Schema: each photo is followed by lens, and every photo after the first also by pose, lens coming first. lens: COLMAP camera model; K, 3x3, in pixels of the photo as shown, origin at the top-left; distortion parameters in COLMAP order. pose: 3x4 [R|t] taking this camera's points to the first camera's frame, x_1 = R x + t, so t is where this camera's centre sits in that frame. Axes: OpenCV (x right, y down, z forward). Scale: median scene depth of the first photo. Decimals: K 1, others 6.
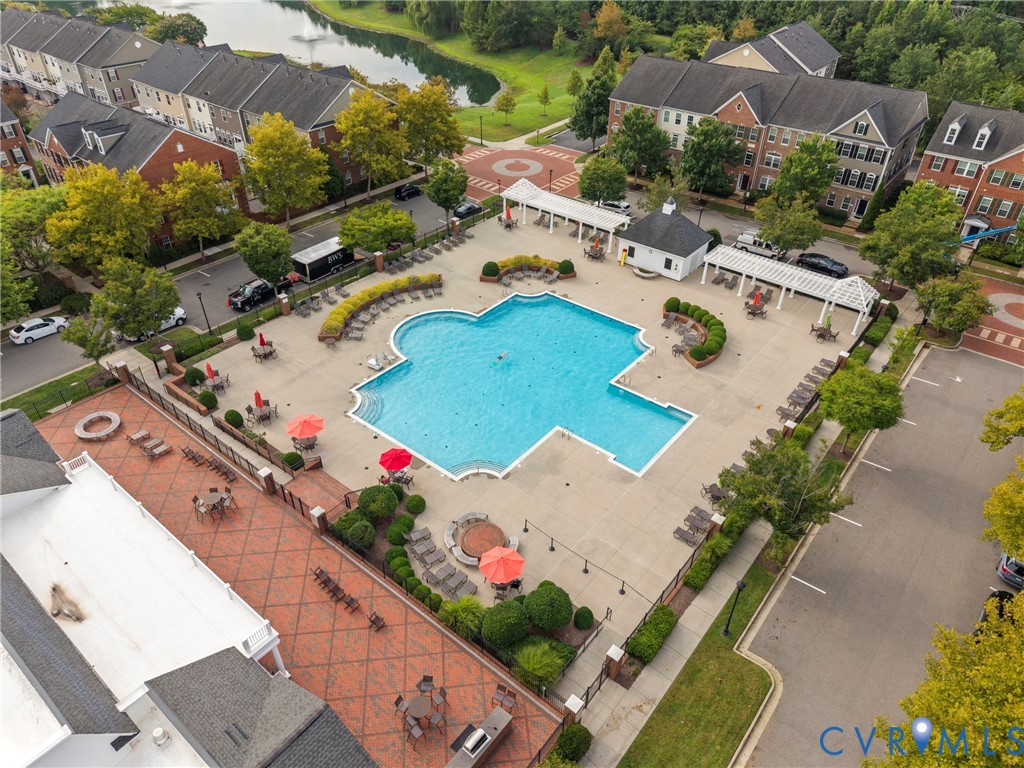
lens RADIAL K [[669.3, 0, 512.0], [0, 669.3, 384.0], [0, 0, 1]] dist [0.025303, -0.025590]
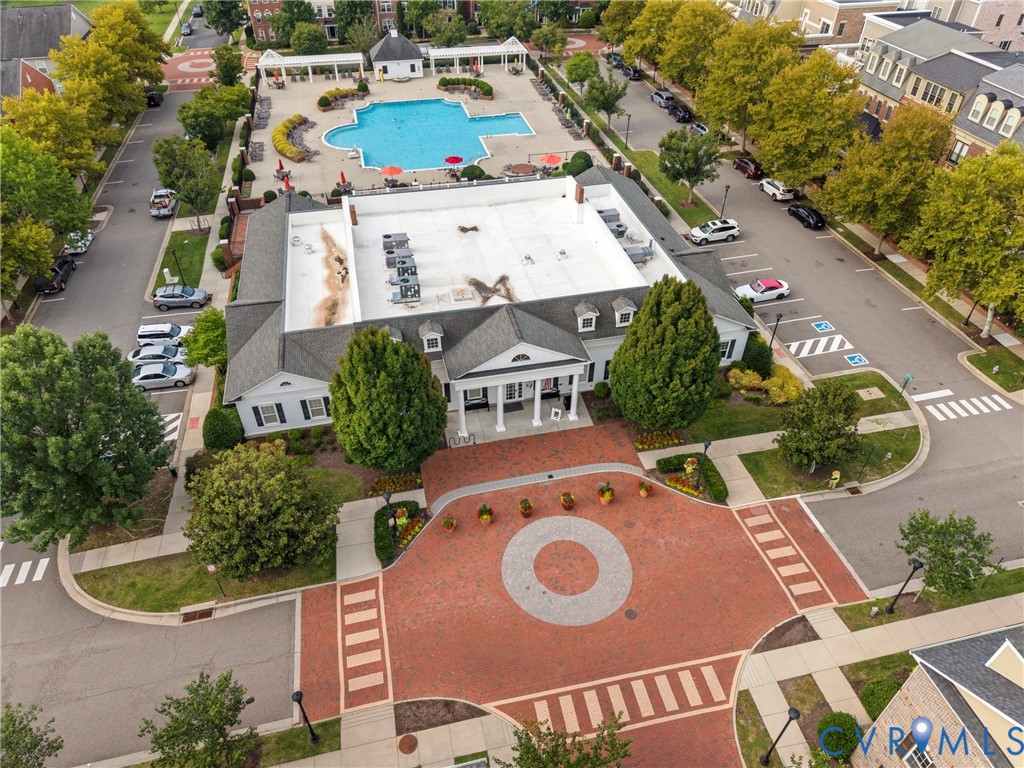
lens RADIAL K [[669.3, 0, 512.0], [0, 669.3, 384.0], [0, 0, 1]] dist [0.025303, -0.025590]
pose [[0.611988, -0.518899, 0.596837, -0.873683], [0.473912, 0.844776, 0.248518, 0.149109], [-0.633149, 0.130758, 0.762905, -0.214318]]
